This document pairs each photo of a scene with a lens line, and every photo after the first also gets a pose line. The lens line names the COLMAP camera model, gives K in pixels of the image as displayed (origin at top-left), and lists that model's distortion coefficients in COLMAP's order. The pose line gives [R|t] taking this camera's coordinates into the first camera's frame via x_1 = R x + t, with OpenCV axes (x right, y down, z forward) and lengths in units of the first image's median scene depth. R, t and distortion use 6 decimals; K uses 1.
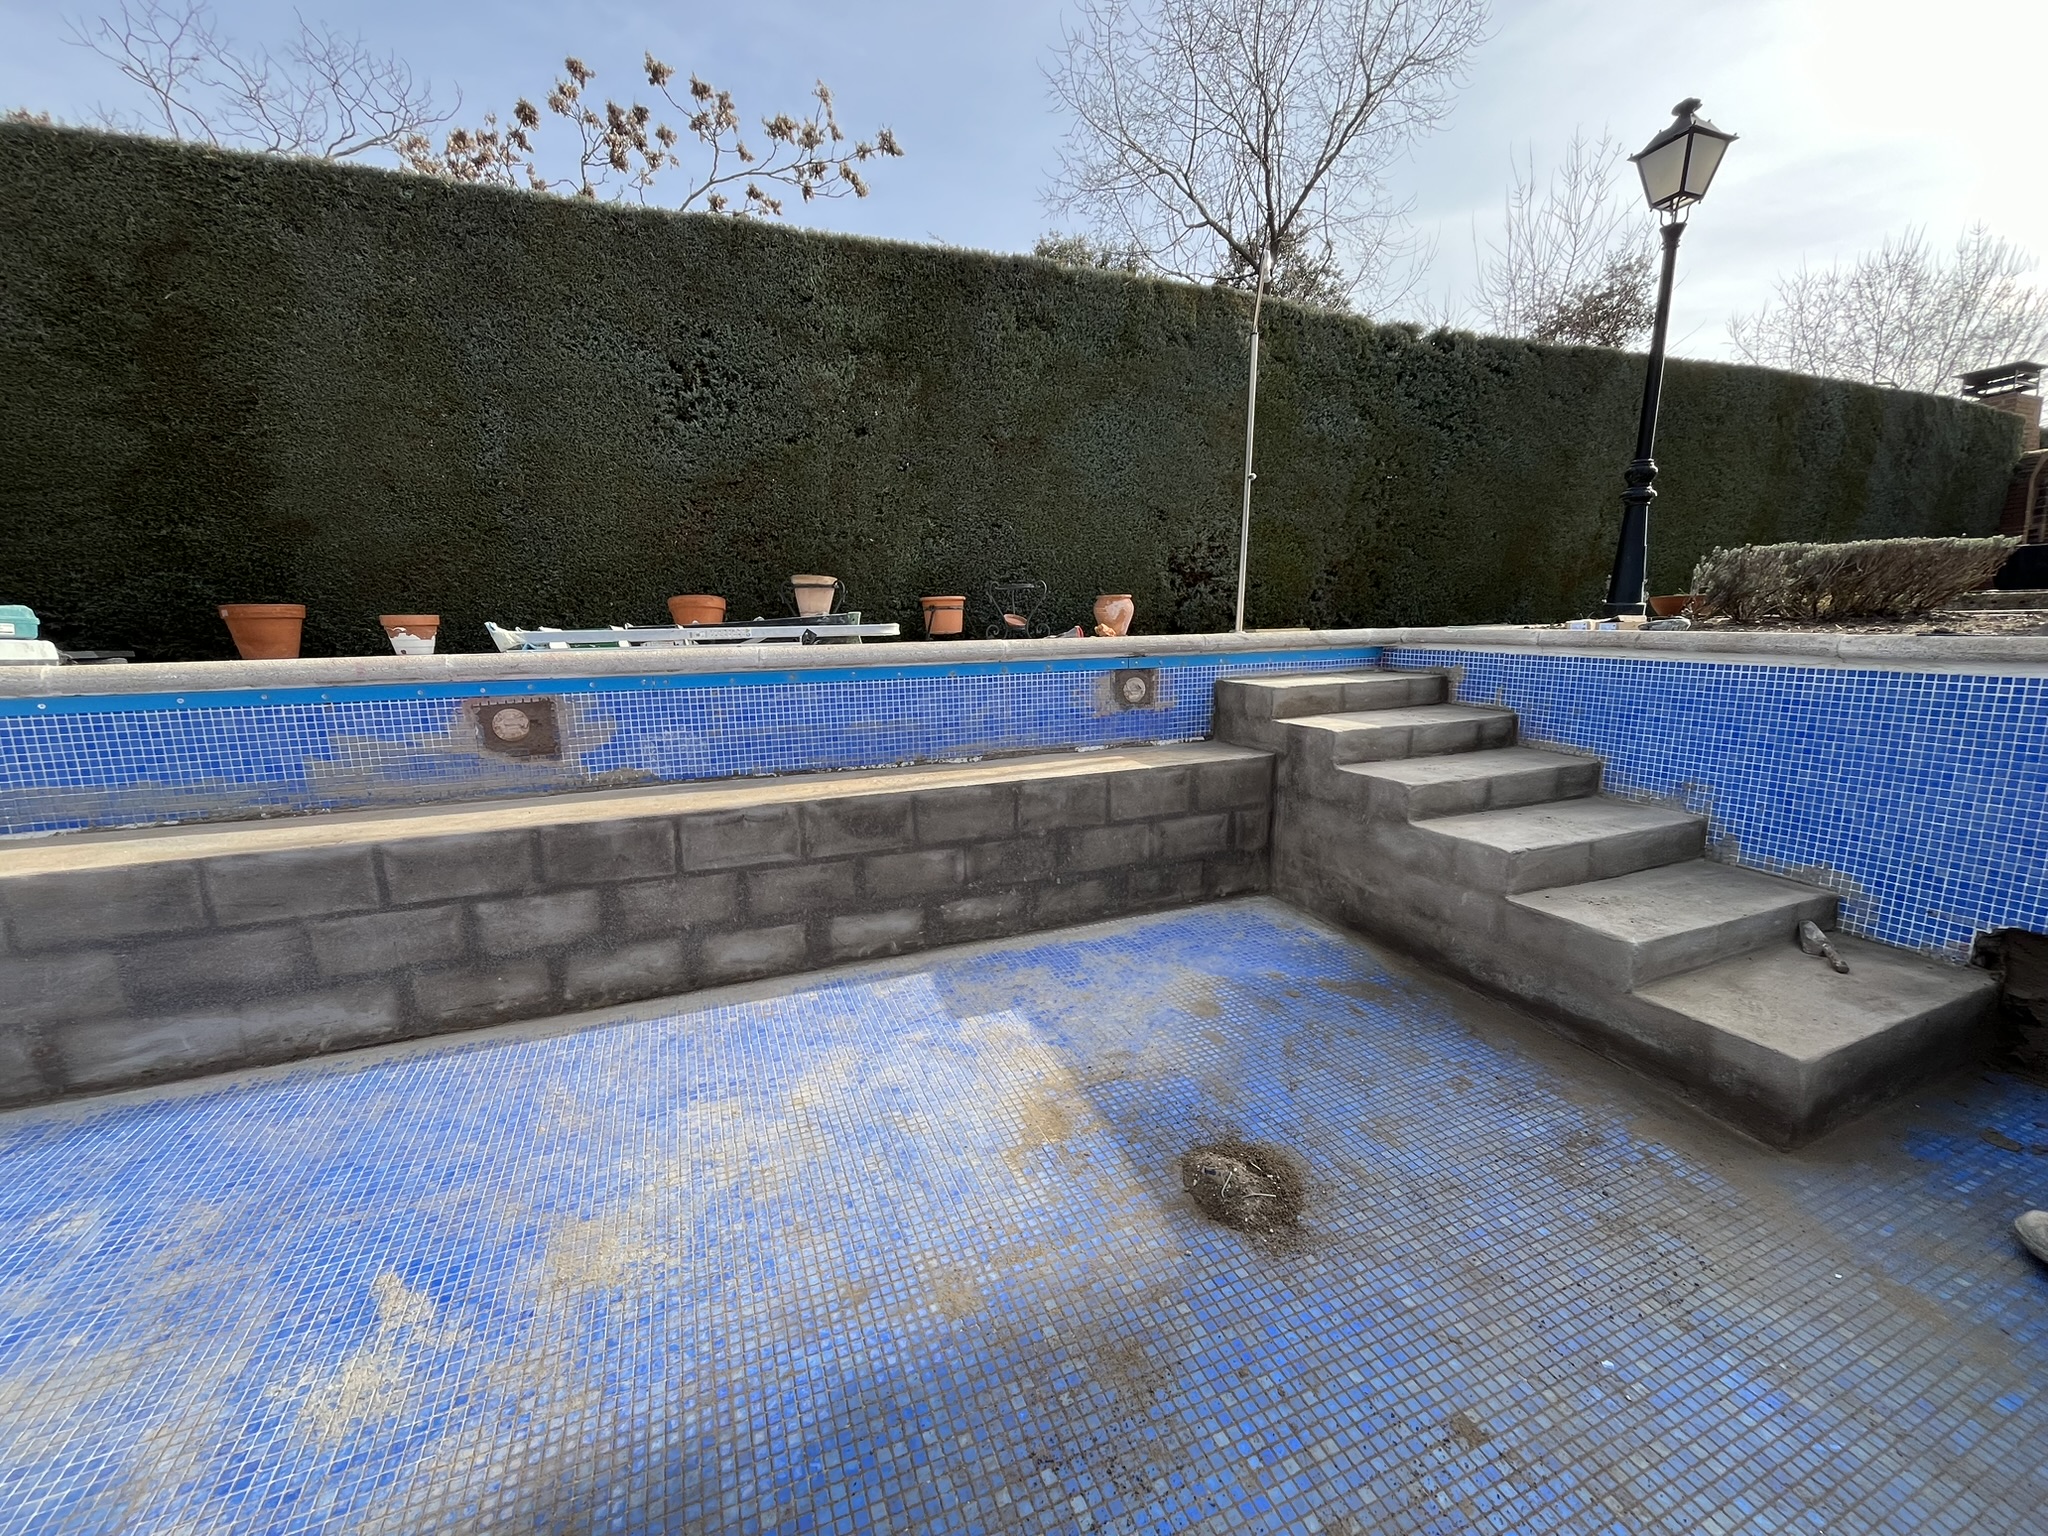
lens RADIAL K [[838.9, 0, 1024.0], [0, 838.9, 768.0], [0, 0, 1]] dist [-0.001786, 0.000416]
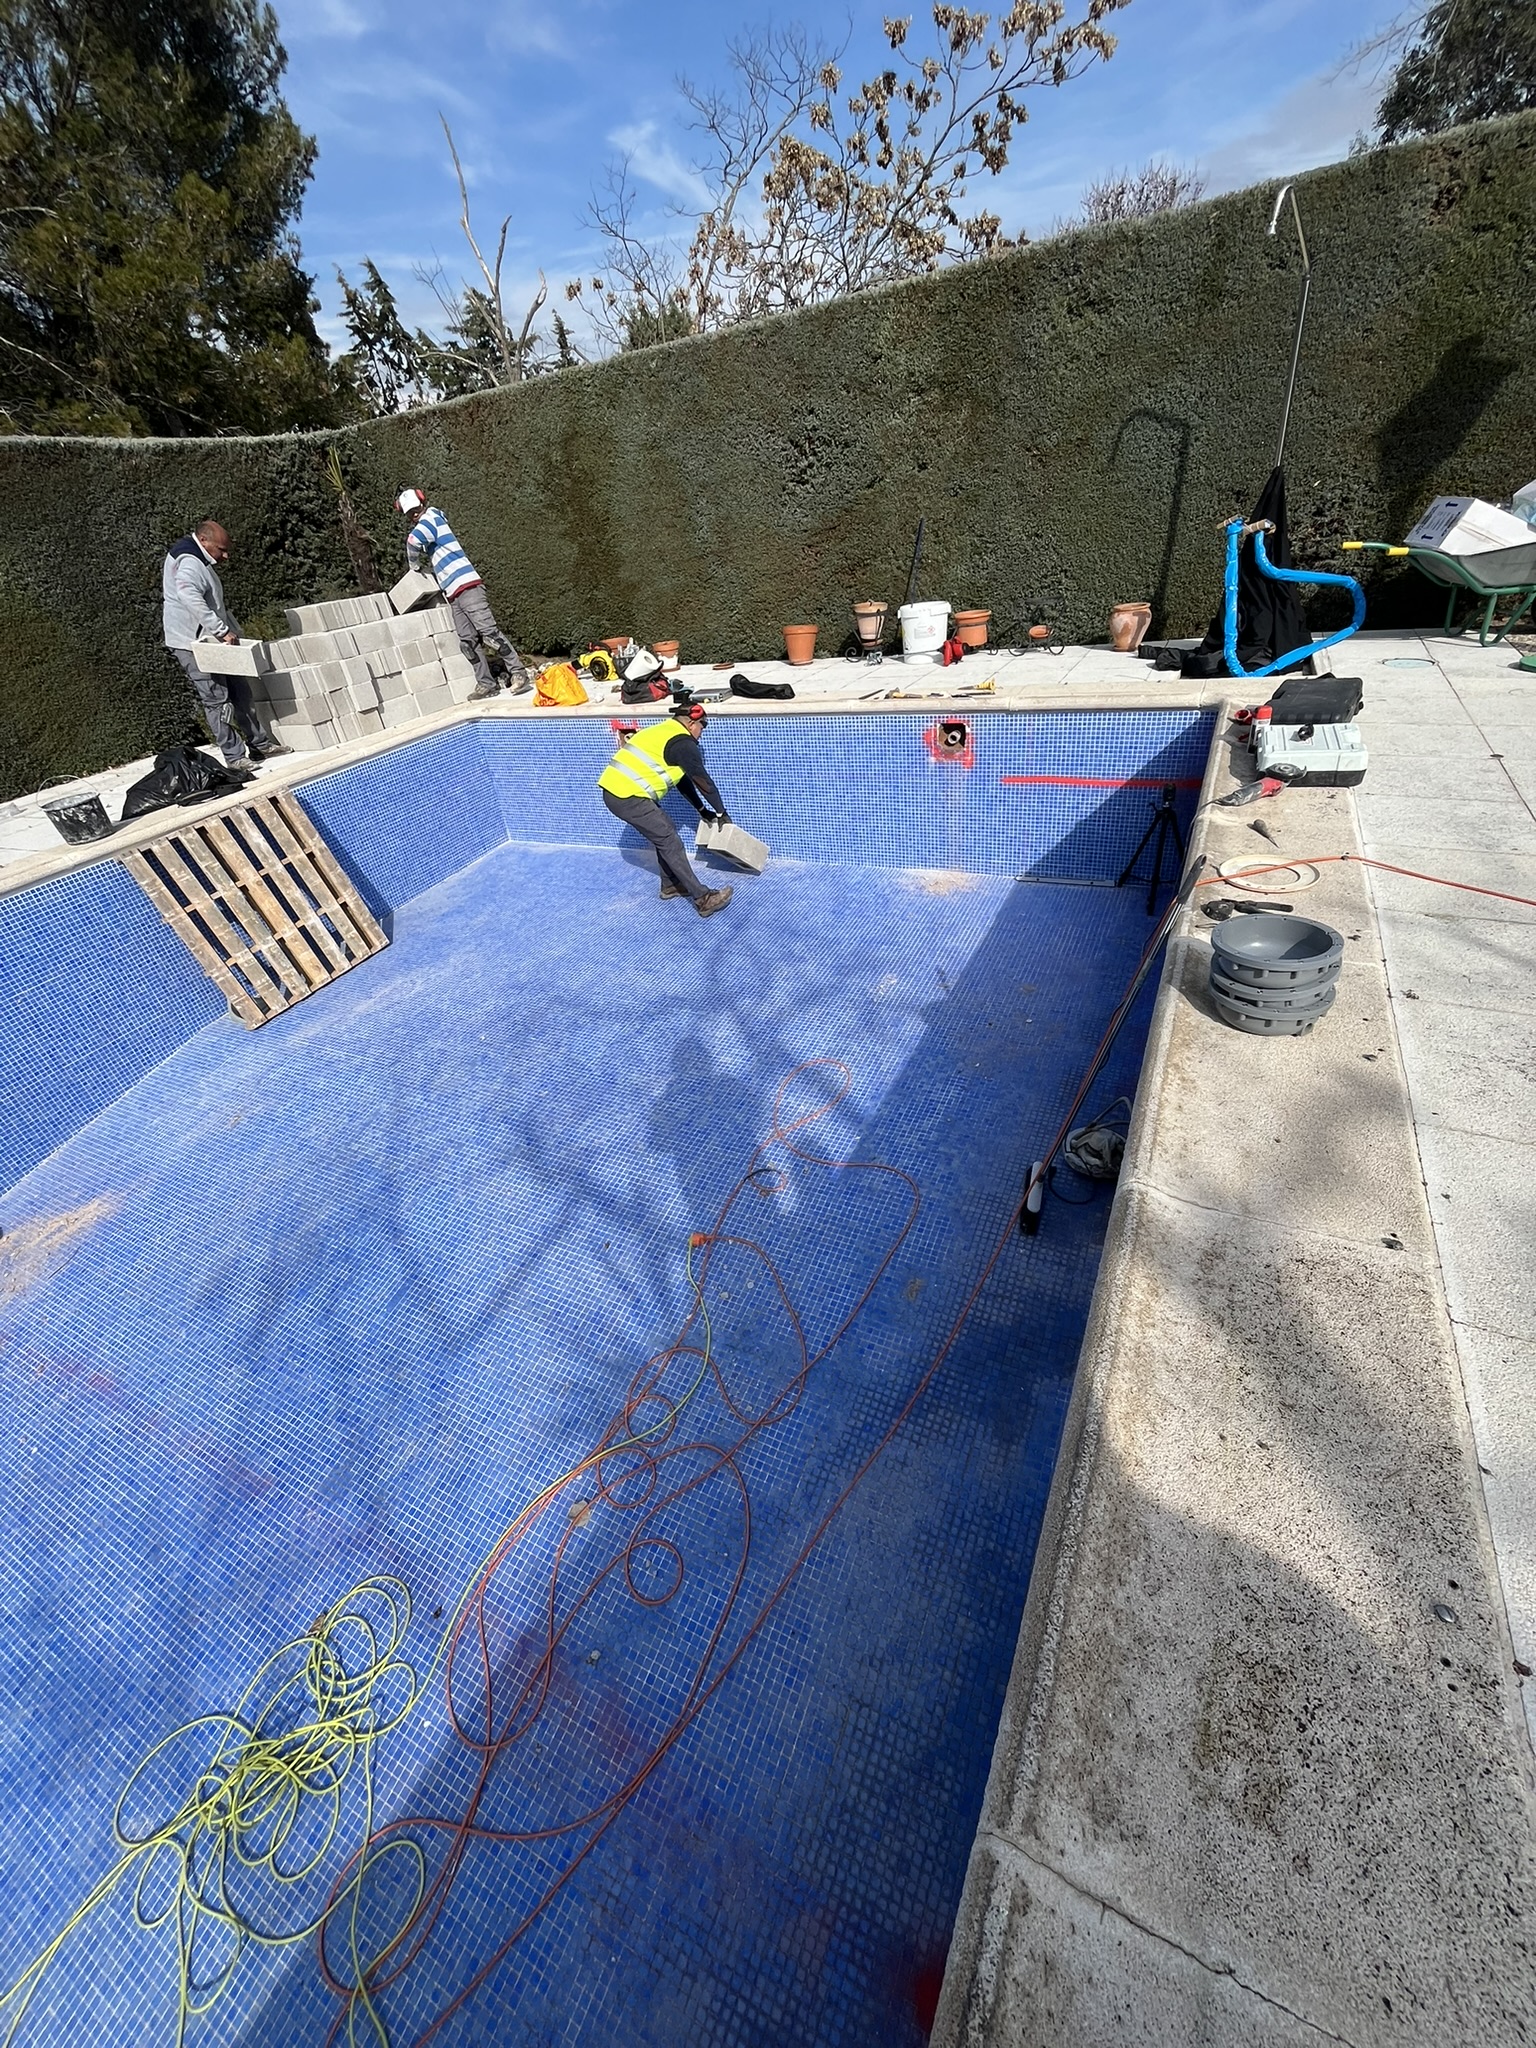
lens RADIAL K [[822.3, 0, 756.7], [0, 822.3, 1020.1], [0, 0, 1]] dist [-0.007178, 0.000357]
pose [[0.650132, 0.350221, -0.674295, 1.069919], [-0.024880, 0.896775, 0.441787, -0.288337], [0.759414, -0.270443, 0.591736, -0.159138]]
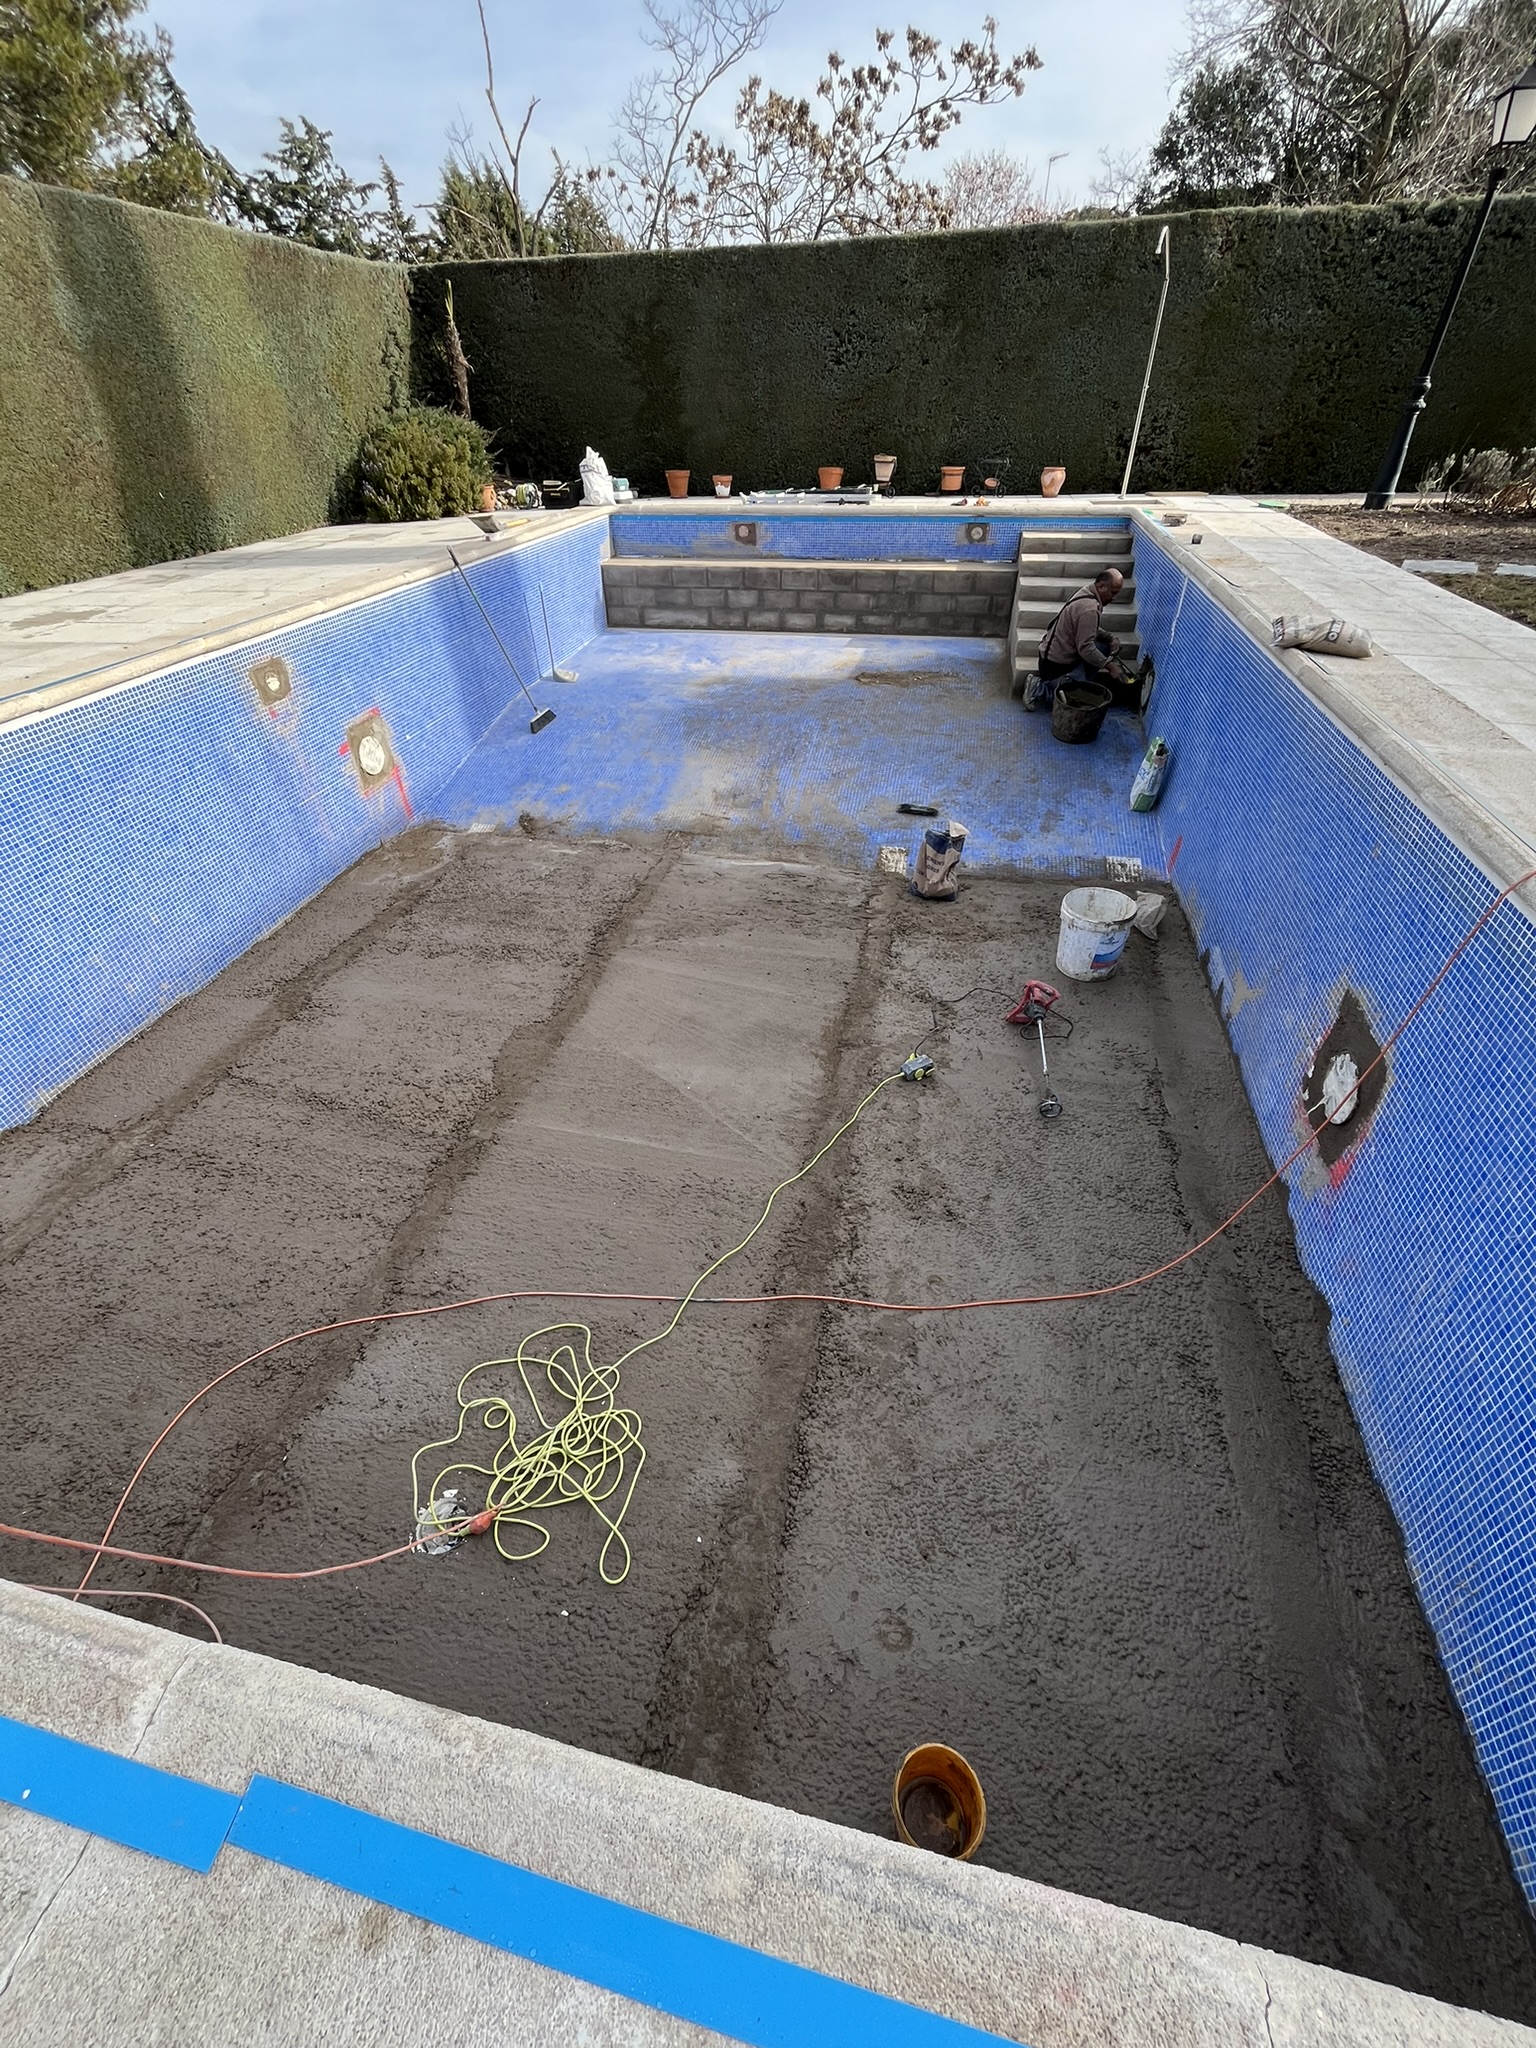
lens RADIAL K [[822.3, 0, 756.7], [0, 822.3, 1020.1], [0, 0, 1]] dist [-0.007178, 0.000357]
pose [[0.820212, 0.347032, -0.454775, 1.212742], [-0.096274, 0.867379, 0.488247, 0.024800], [0.563900, -0.356683, 0.744845, -1.585698]]
